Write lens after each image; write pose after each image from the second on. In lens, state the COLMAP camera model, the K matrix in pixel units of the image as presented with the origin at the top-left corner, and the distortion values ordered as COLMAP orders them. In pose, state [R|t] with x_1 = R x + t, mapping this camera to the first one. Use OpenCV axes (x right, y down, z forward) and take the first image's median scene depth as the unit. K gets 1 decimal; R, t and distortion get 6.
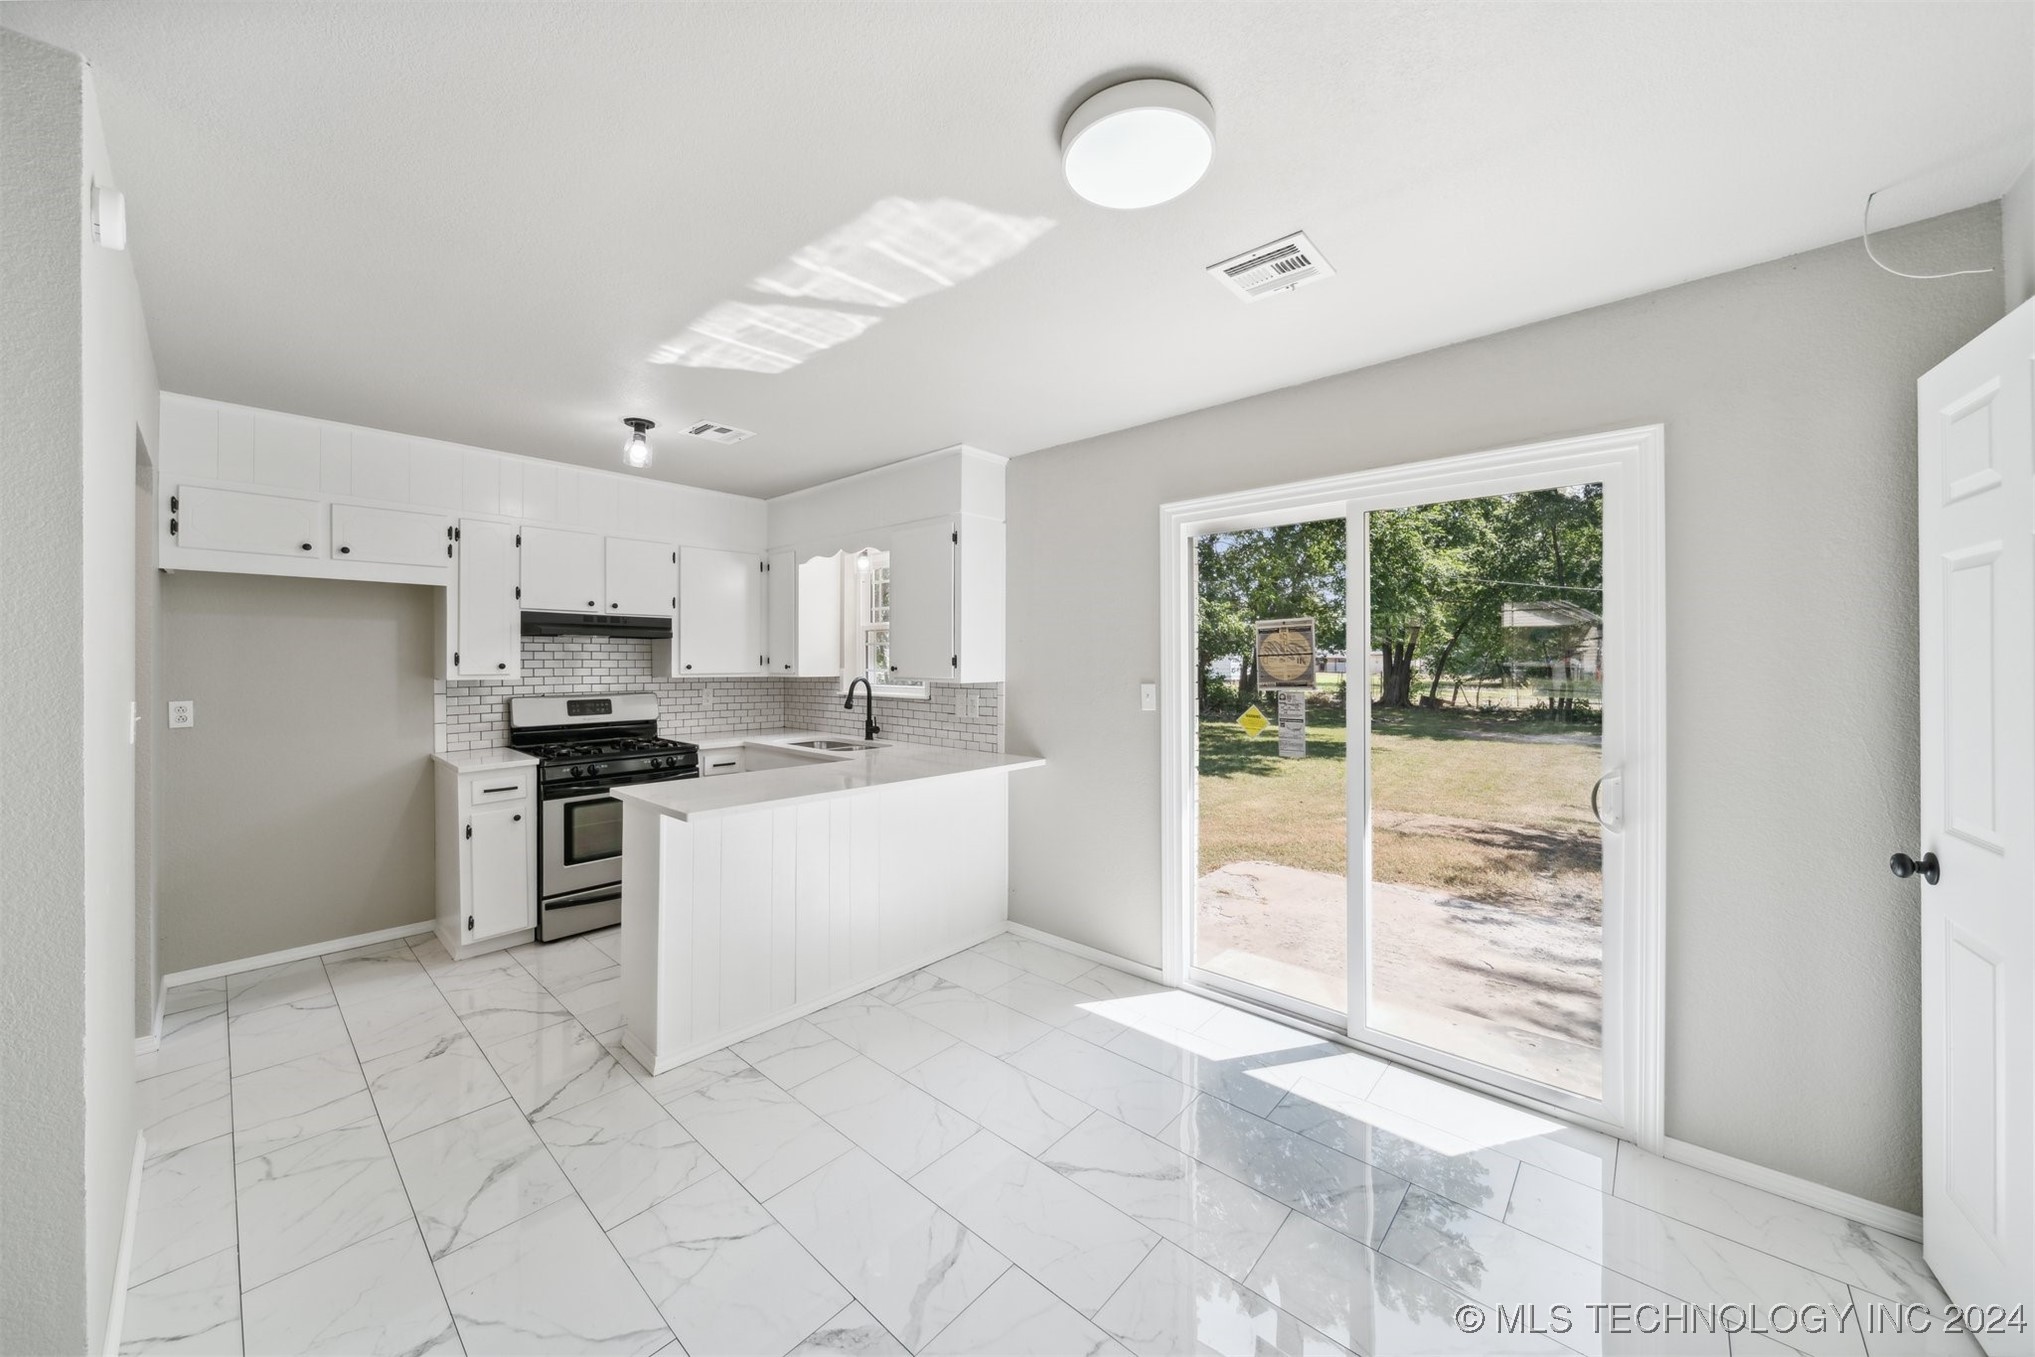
lens RADIAL K [[722.7, 0, 998.0], [0, 722.7, 658.6], [0, 0, 1]] dist [0.005887, -0.003029]
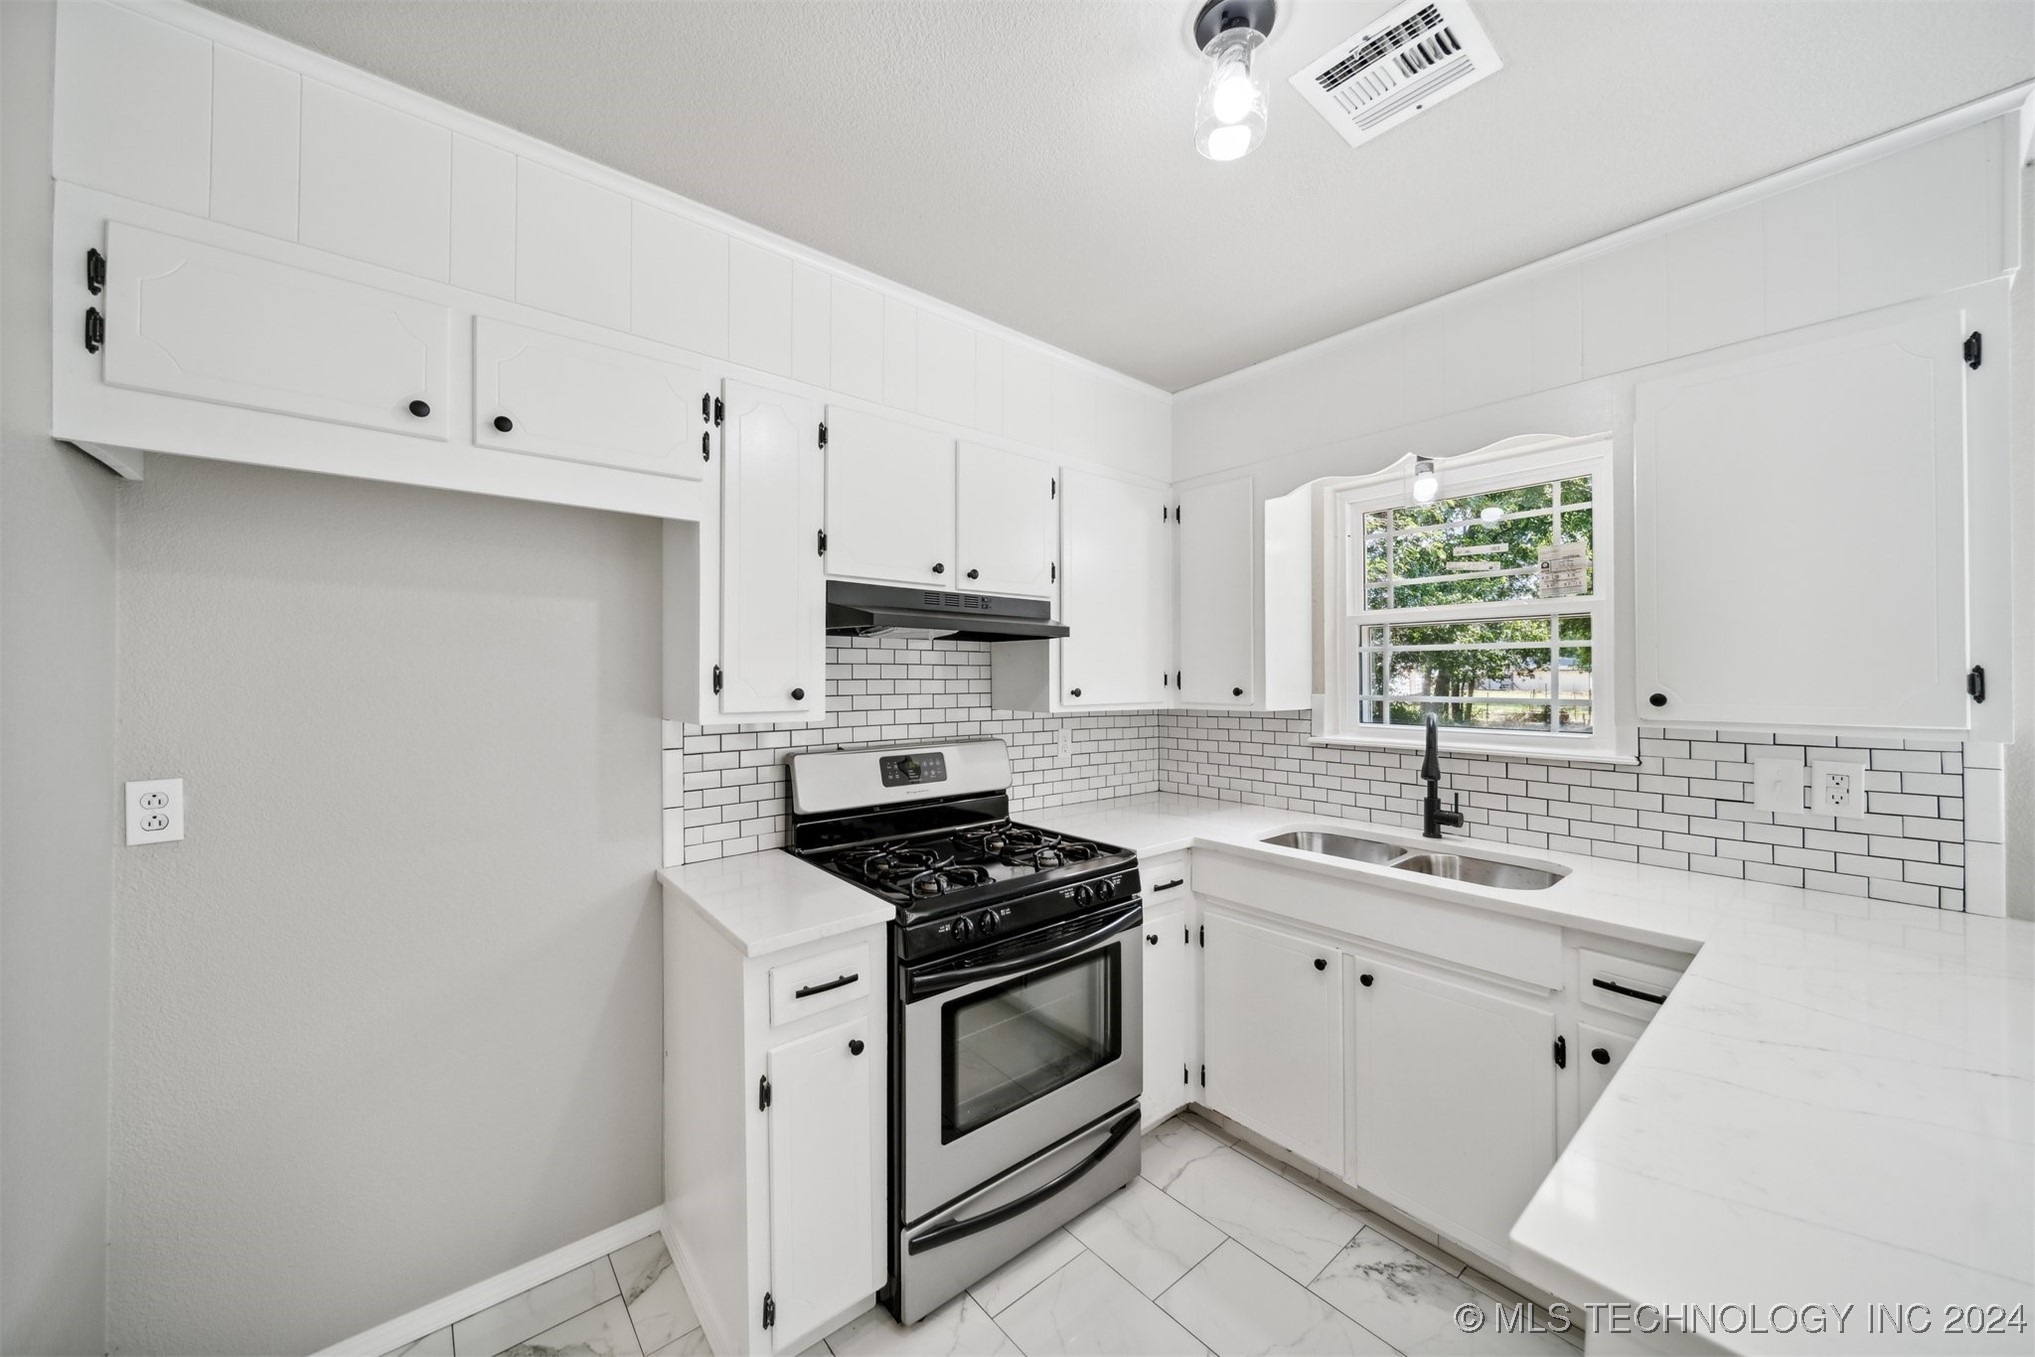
lens RADIAL K [[722.7, 0, 993.8], [0, 722.7, 669.6], [0, 0, 1]] dist [0.005887, -0.003029]
pose [[0.989945, -0.003269, -0.141417, -0.506834], [0.002052, 0.999960, -0.008756, -0.001164], [0.141440, 0.008378, 0.989911, 0.566559]]
